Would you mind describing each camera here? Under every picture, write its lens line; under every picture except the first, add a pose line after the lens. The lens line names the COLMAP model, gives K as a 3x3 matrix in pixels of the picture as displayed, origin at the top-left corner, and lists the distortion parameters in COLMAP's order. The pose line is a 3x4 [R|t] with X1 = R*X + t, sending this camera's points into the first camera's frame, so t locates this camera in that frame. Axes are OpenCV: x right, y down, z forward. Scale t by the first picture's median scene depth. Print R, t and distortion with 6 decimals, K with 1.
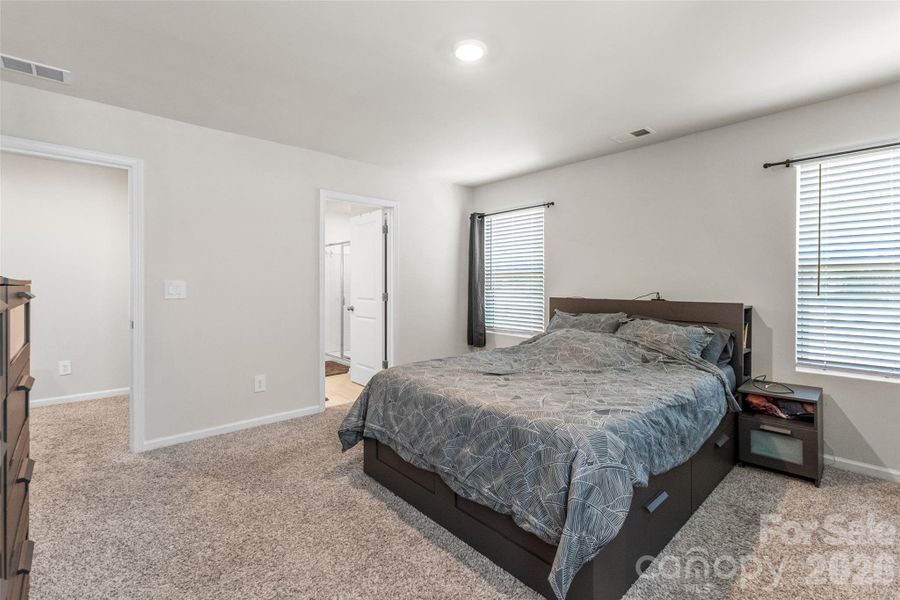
lens RADIAL K [[406.4, 0, 453.1], [0, 406.4, 284.7], [0, 0, 1]] dist [0.003592, 0.000443]
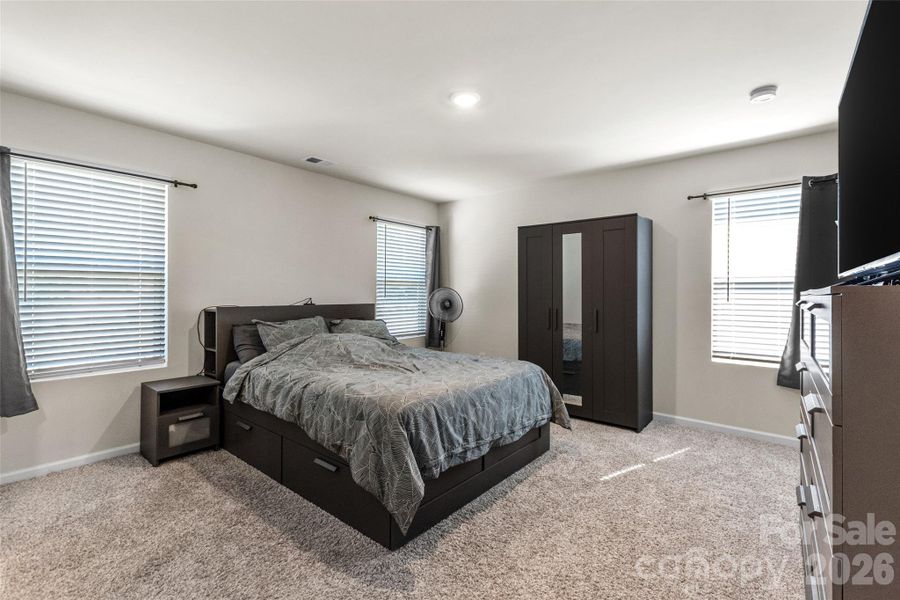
lens RADIAL K [[406.4, 0, 453.1], [0, 406.4, 284.7], [0, 0, 1]] dist [0.003592, 0.000443]
pose [[-0.151983, 0.015640, 0.988259, -0.724319], [-0.002119, 0.999867, -0.016150, -0.001116], [-0.988381, -0.004548, -0.151930, 0.764509]]
